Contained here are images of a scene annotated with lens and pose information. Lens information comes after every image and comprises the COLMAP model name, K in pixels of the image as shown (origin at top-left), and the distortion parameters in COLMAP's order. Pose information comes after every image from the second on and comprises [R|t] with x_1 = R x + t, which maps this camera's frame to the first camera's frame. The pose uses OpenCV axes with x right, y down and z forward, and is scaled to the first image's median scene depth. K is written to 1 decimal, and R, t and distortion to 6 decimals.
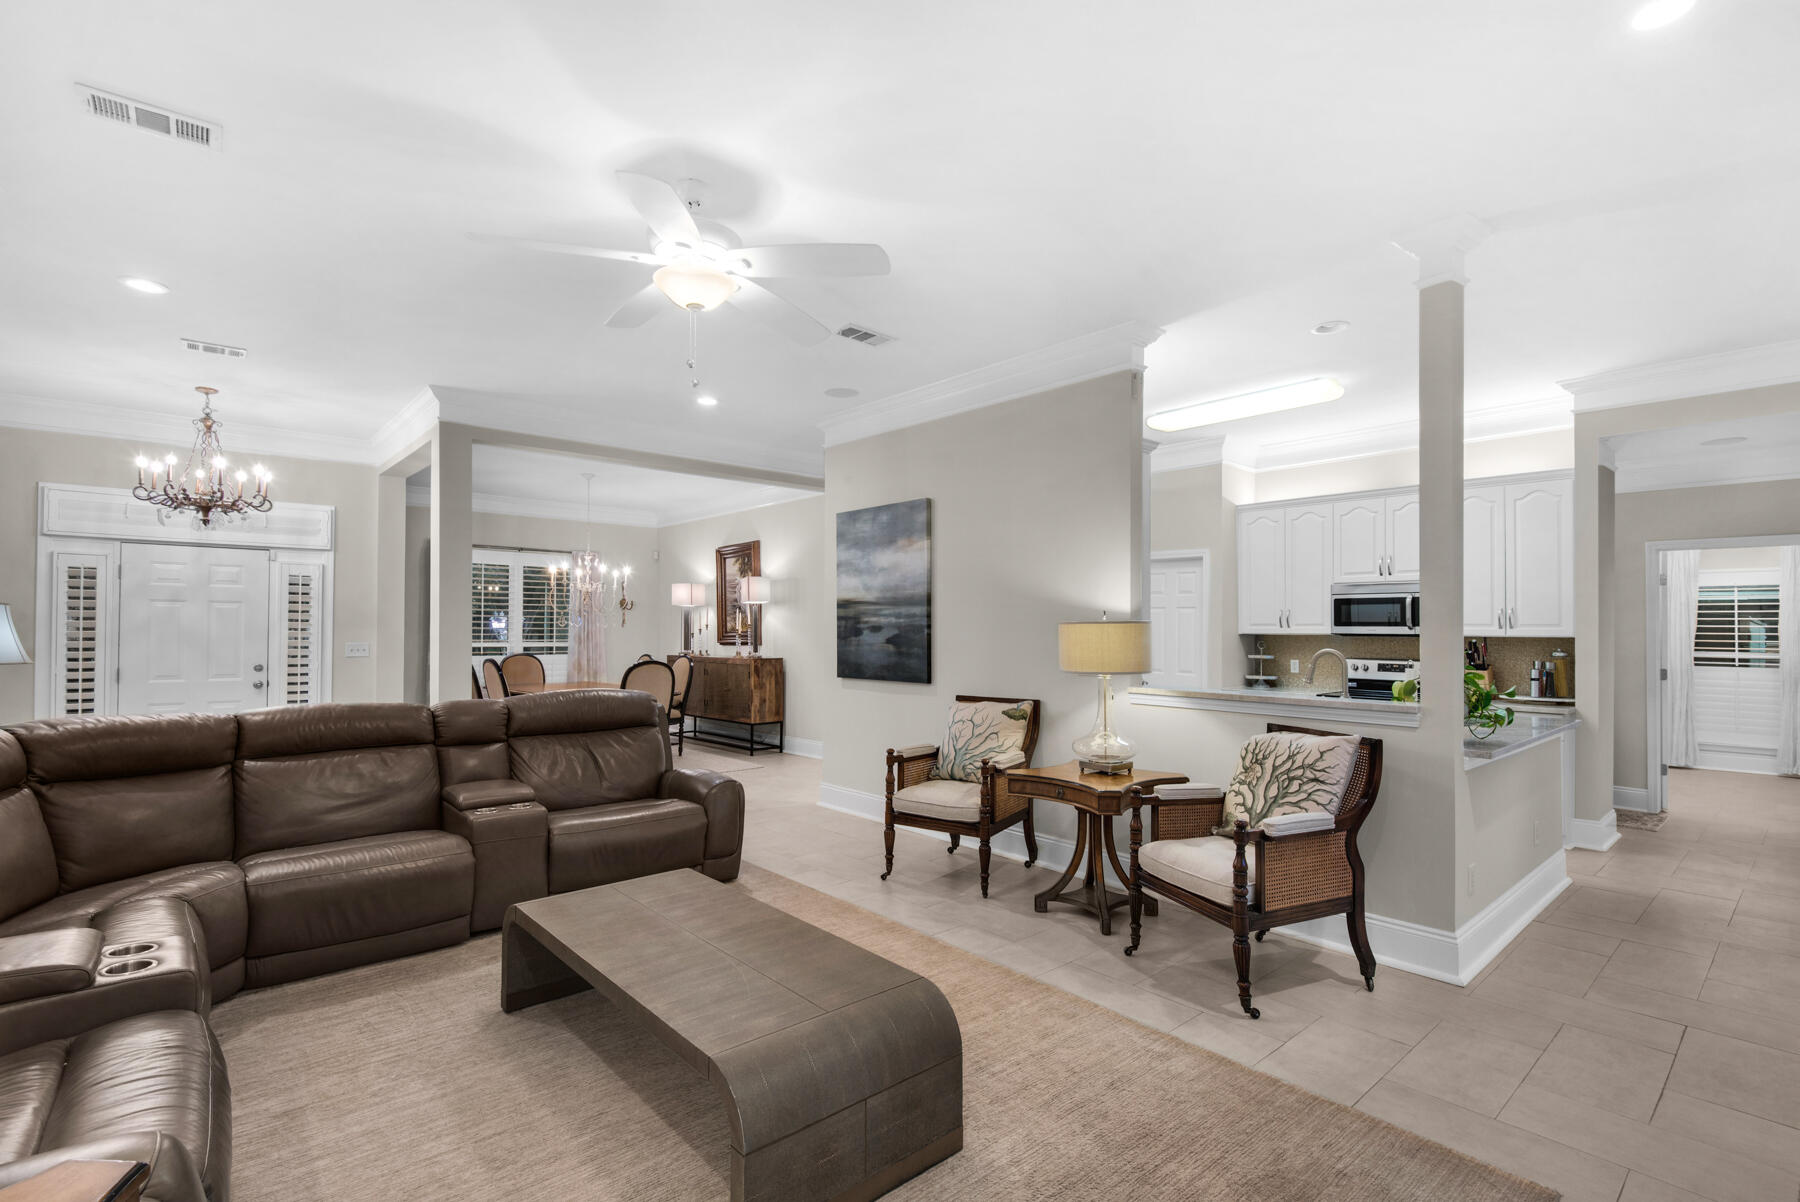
lens RADIAL K [[837.6, 0, 903.5], [0, 837.6, 616.5], [0, 0, 1]] dist [-0.004268, -0.001095]
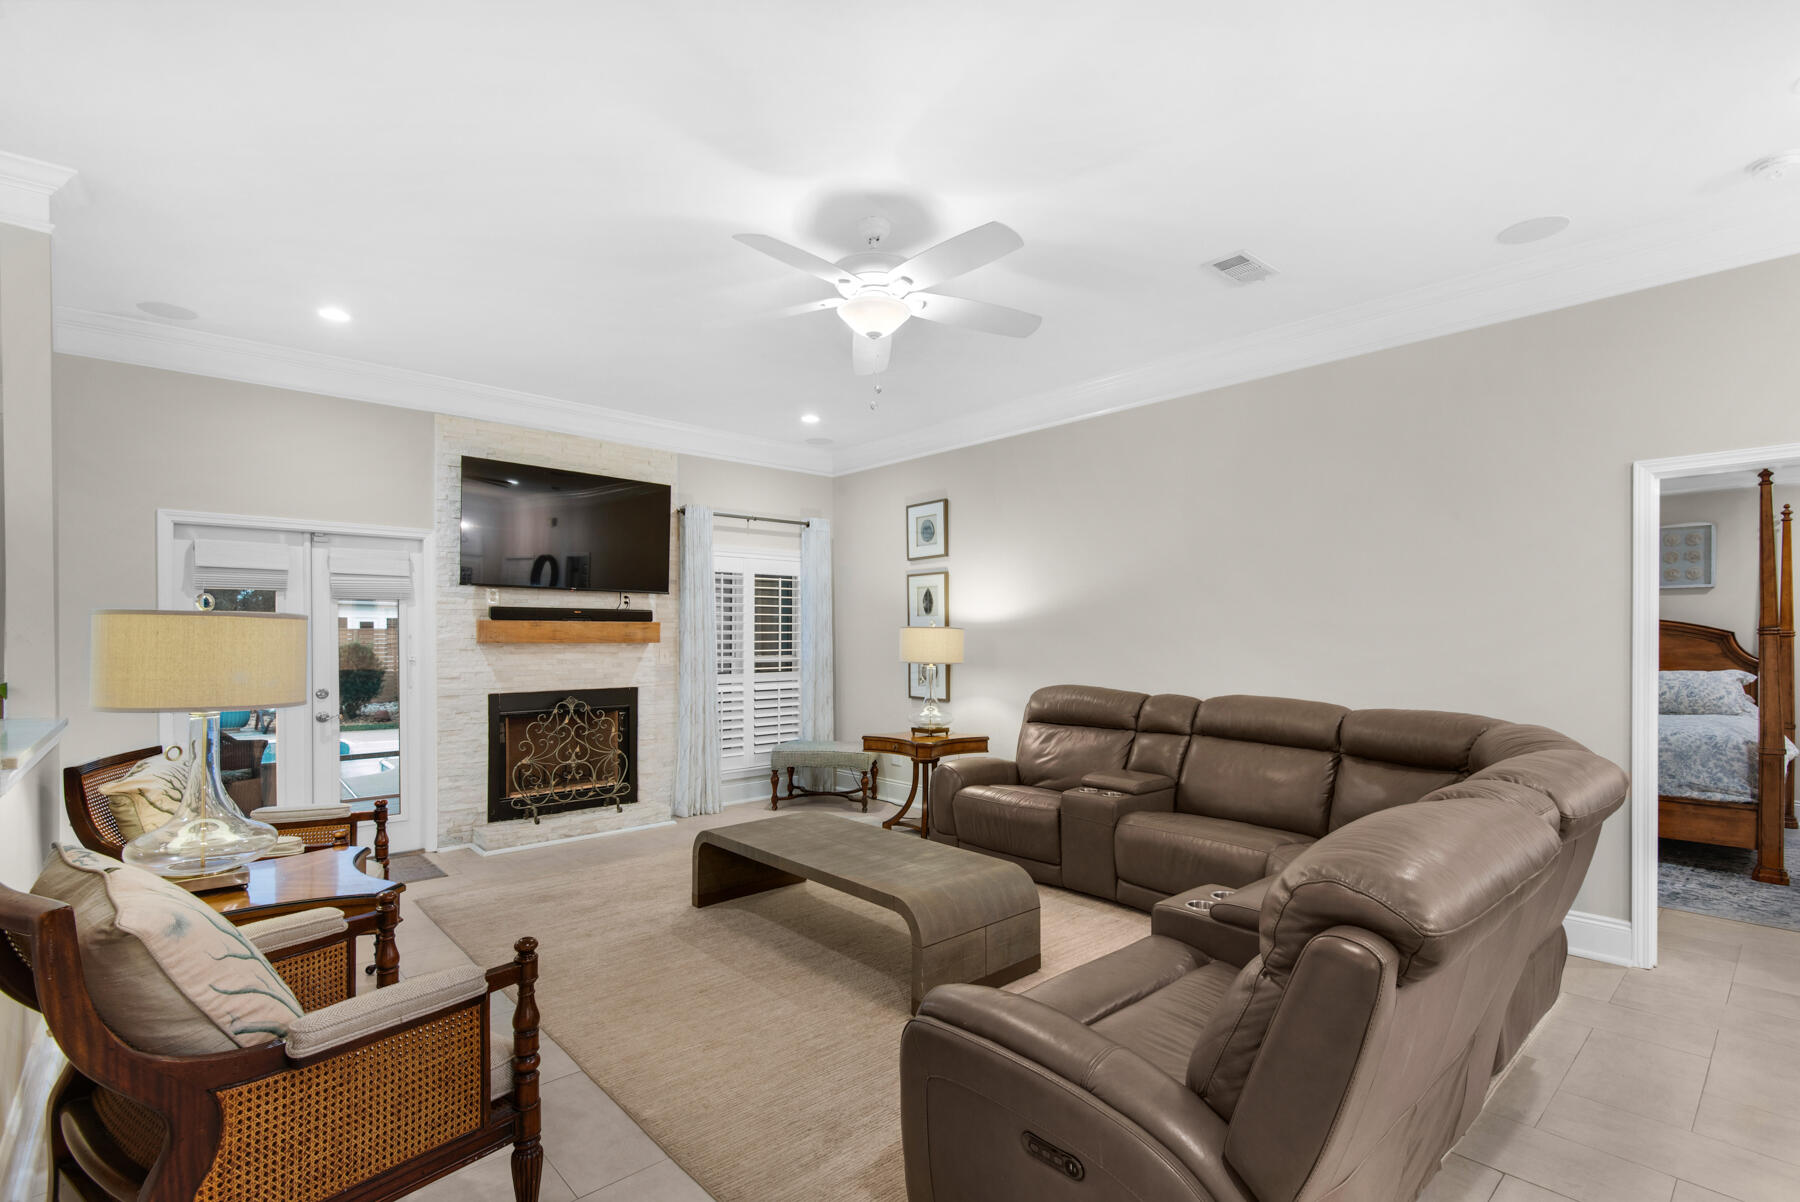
lens RADIAL K [[829.6, 0, 898.9], [0, 829.6, 643.6], [0, 0, 1]] dist [0.027961, -0.018222]
pose [[-0.999984, -0.003489, -0.004496, -0.130388], [-0.003459, 0.999973, -0.006549, 0.017762], [0.004519, -0.006533, -0.999968, 0.973664]]
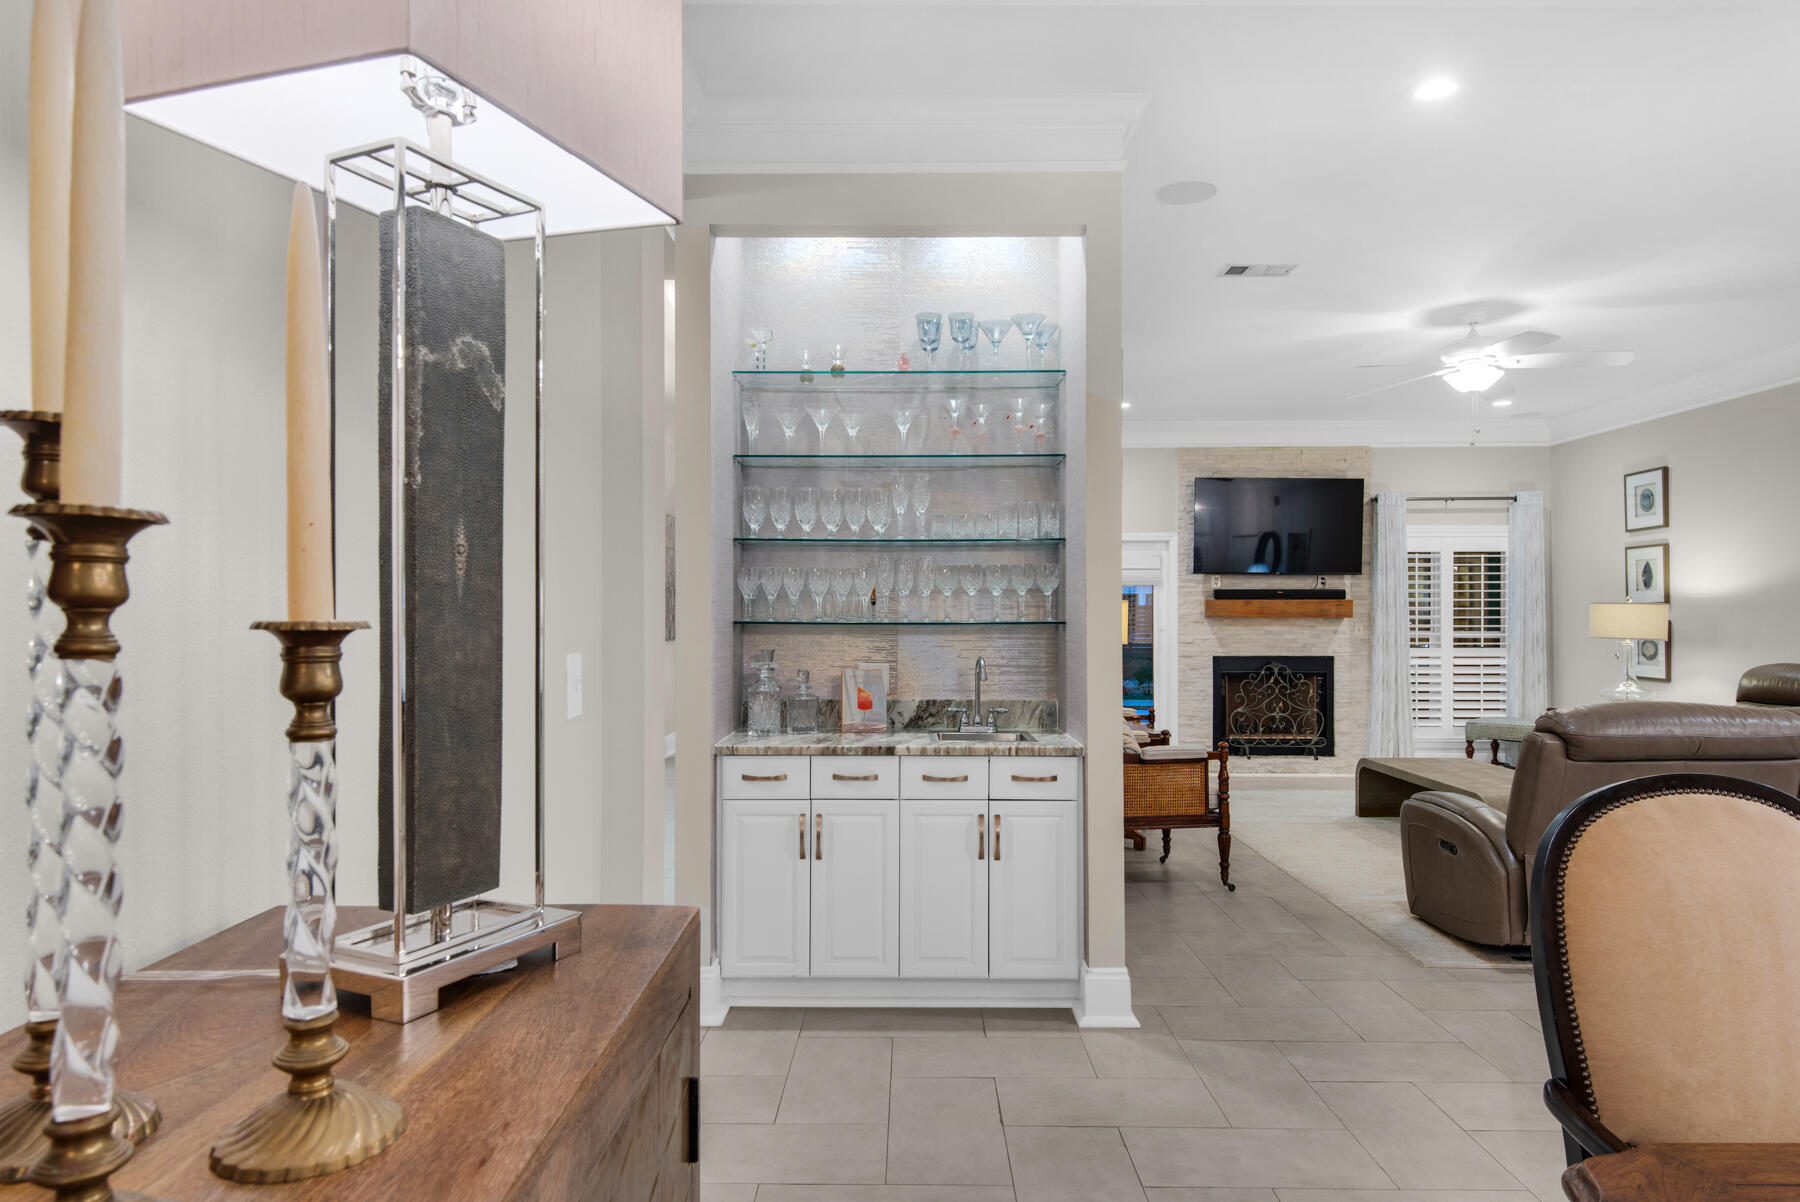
lens RADIAL K [[1077.8, 0, 900.0], [0, 1077.8, 601.0], [0, 0, 1]] dist [0.027873, -0.021110]
pose [[-0.738058, 0.003399, 0.674728, -0.374624], [-0.014080, 0.999692, -0.020438, 0.026743], [-0.674590, -0.024584, -0.737783, 1.455955]]
